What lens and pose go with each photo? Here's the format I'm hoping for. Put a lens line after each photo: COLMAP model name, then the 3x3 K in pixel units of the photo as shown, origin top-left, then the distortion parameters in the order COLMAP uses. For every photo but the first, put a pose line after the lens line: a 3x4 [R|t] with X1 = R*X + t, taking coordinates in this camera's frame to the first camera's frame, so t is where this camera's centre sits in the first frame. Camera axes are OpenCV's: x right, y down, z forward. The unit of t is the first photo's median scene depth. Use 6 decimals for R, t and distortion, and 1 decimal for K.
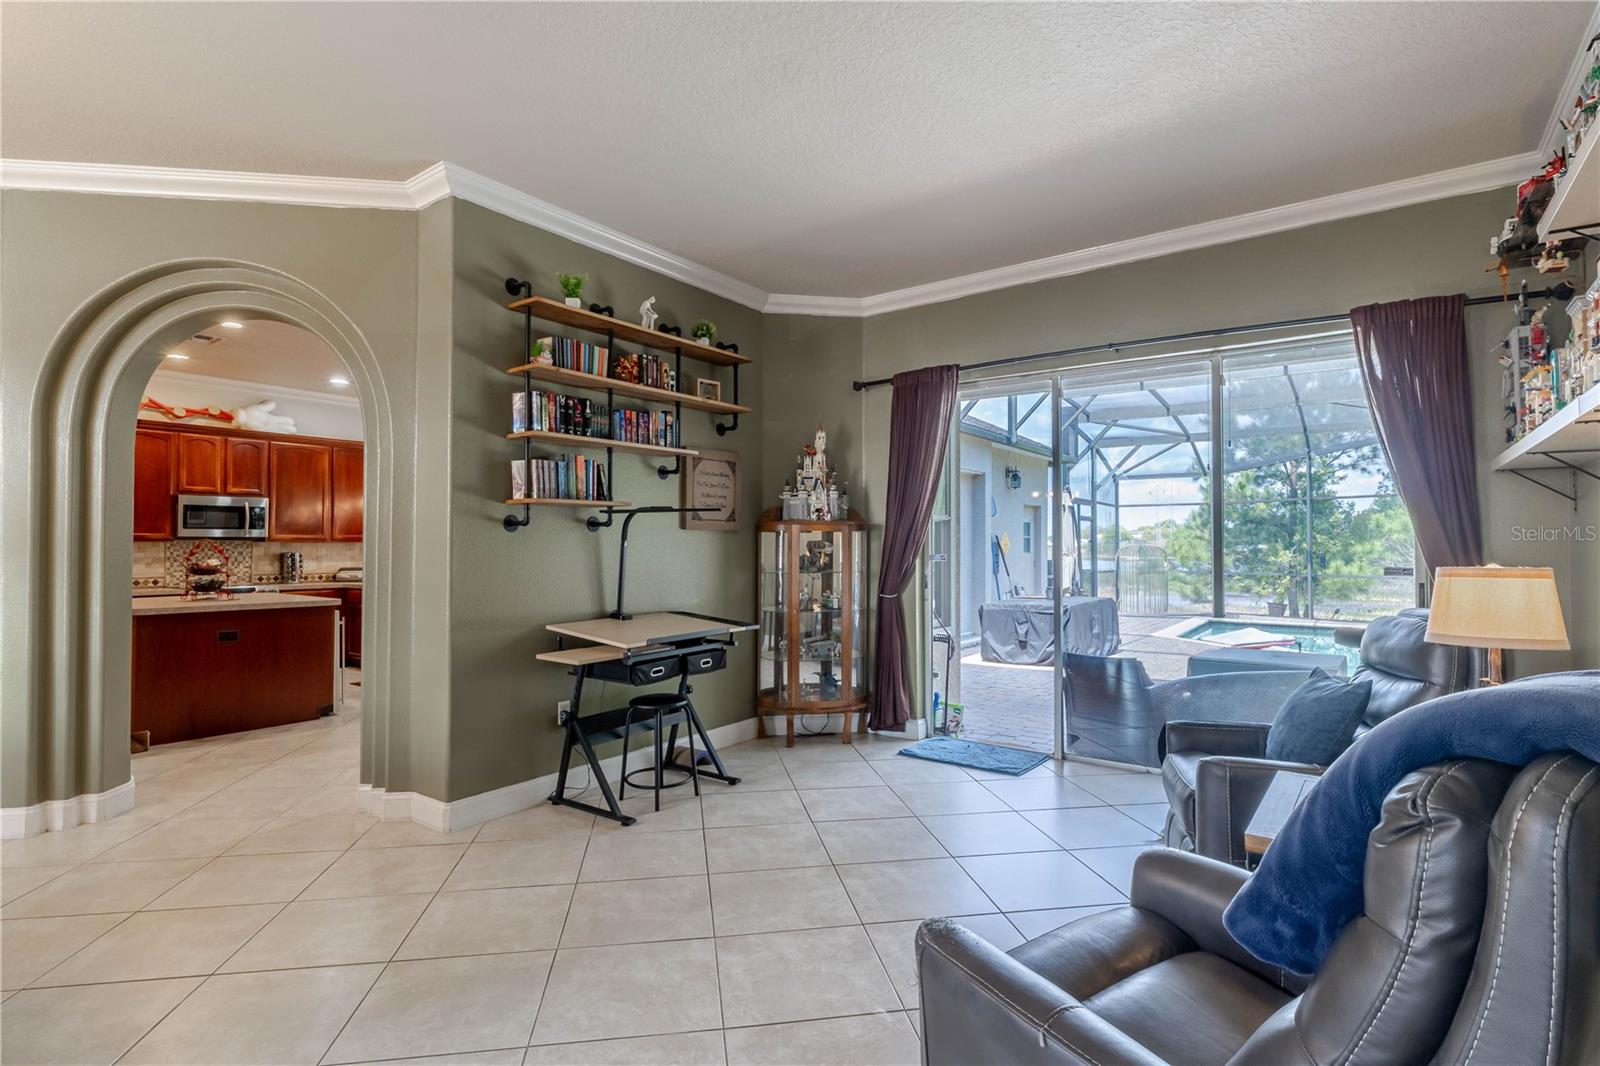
lens RADIAL K [[786.7, 0, 800.0], [0, 786.7, 533.0], [0, 0, 1]] dist [0.000295, 0.000720]
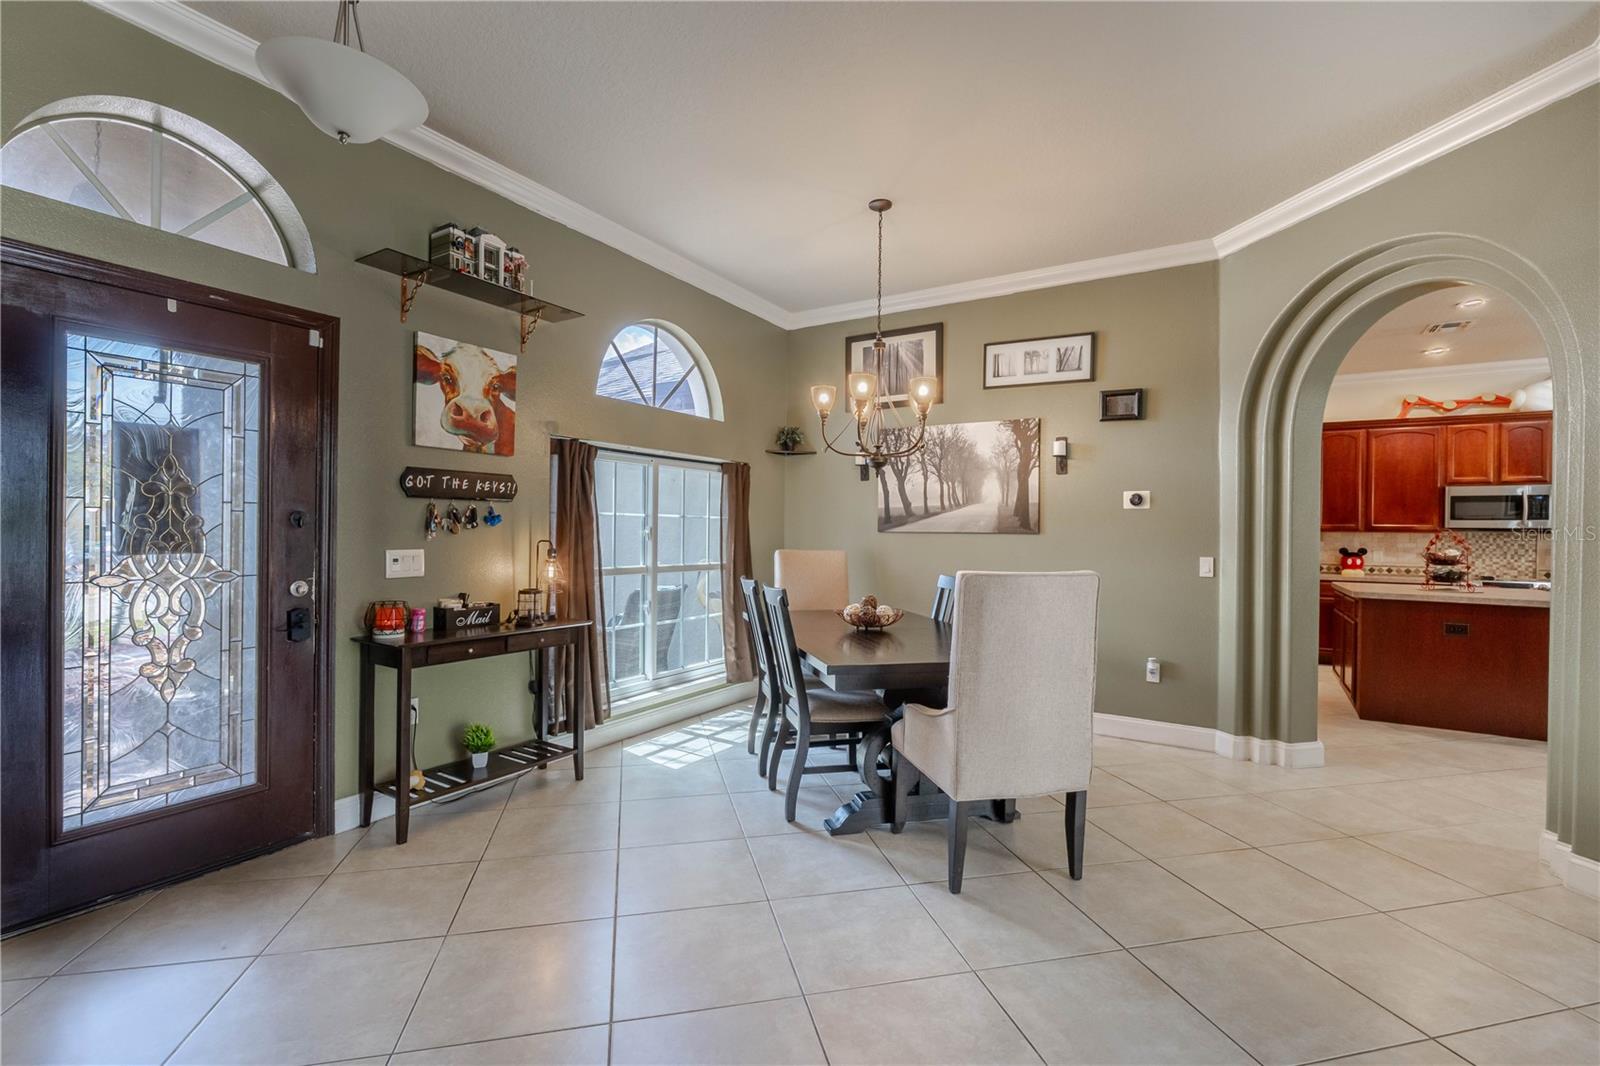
lens RADIAL K [[709.1, 0, 800.0], [0, 709.1, 533.0], [0, 0, 1]] dist [-0.006697, -0.000277]
pose [[0.081209, 0.001892, -0.996695, 0.048076], [0.003186, 0.999993, 0.002158, 0.006413], [0.996692, -0.003351, 0.081203, 0.093671]]
